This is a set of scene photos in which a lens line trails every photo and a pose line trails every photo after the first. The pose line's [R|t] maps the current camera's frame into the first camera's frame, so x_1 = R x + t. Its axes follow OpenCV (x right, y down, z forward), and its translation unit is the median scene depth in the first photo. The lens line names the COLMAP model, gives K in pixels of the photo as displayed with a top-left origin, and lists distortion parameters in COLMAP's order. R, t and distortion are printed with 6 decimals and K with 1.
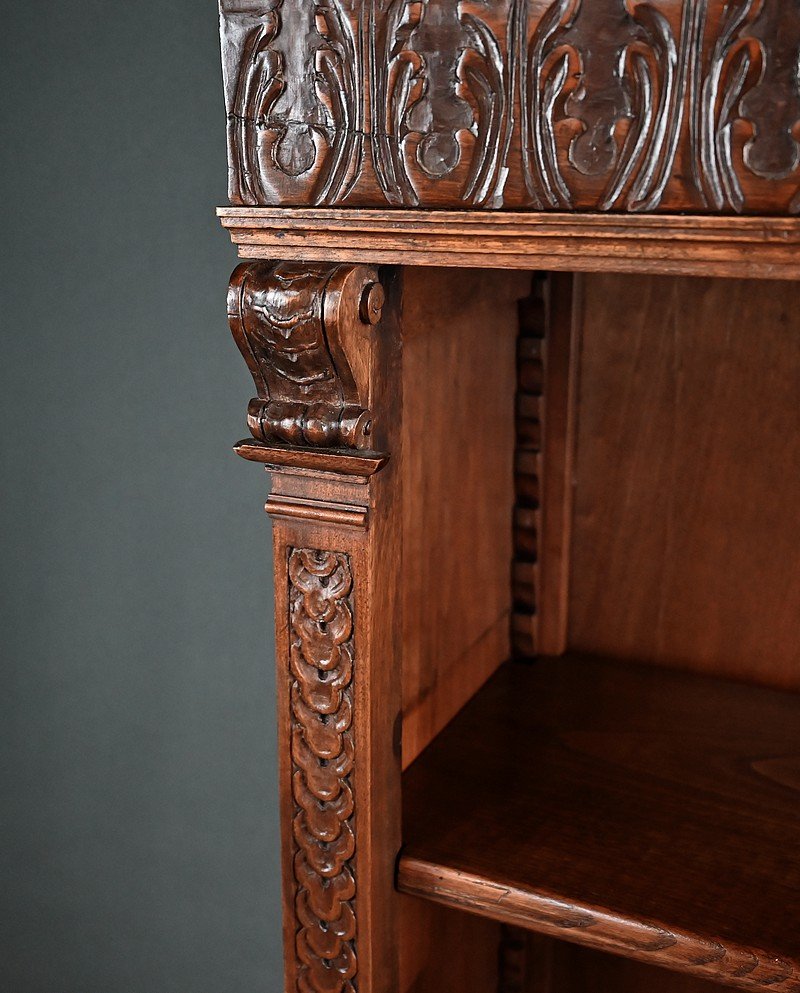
lens RADIAL K [[1339.3, 0, 330.2], [0, 1339.3, 496.1], [0, 0, 1]] dist [0.012676, 0.037386]
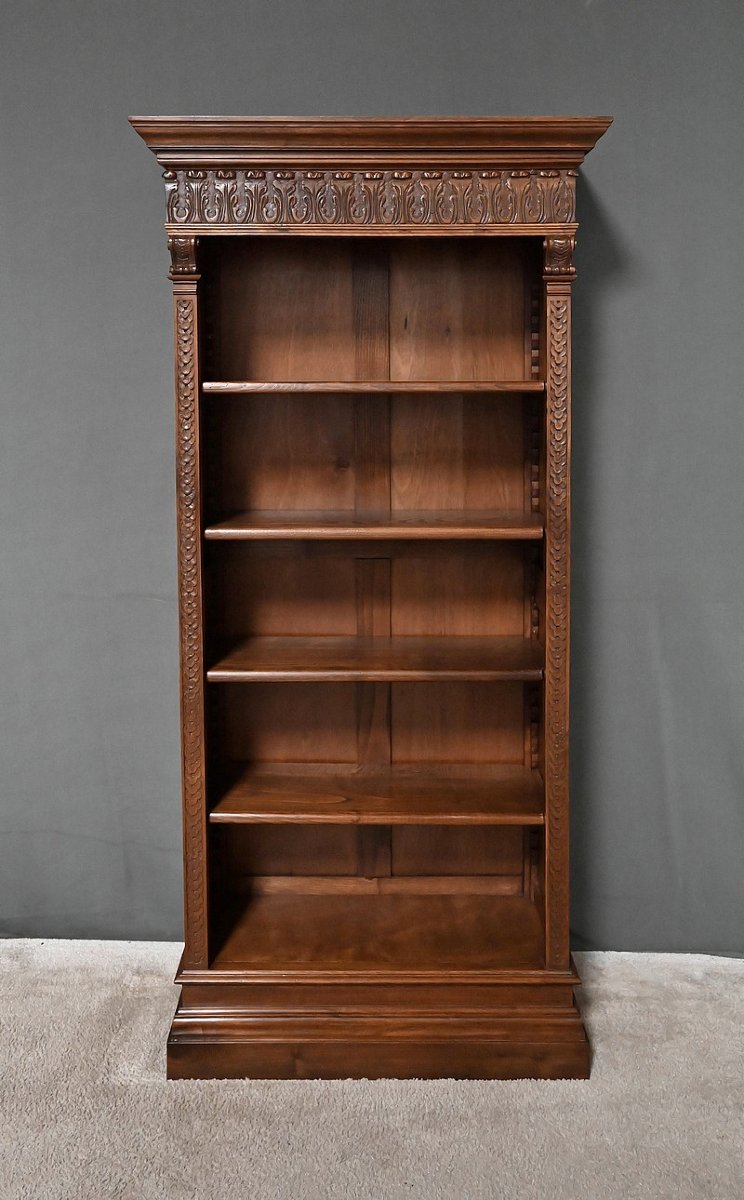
lens RADIAL K [[1066.0, 0, 372.7], [0, 1066.0, 497.6], [0, 0, 1]] dist [0.050301, 0.007475]
pose [[0.903692, -0.055433, 0.424580, -1.027571], [0.115636, 0.986335, -0.117349, 1.219541], [-0.412274, 0.155144, 0.897753, -2.488485]]
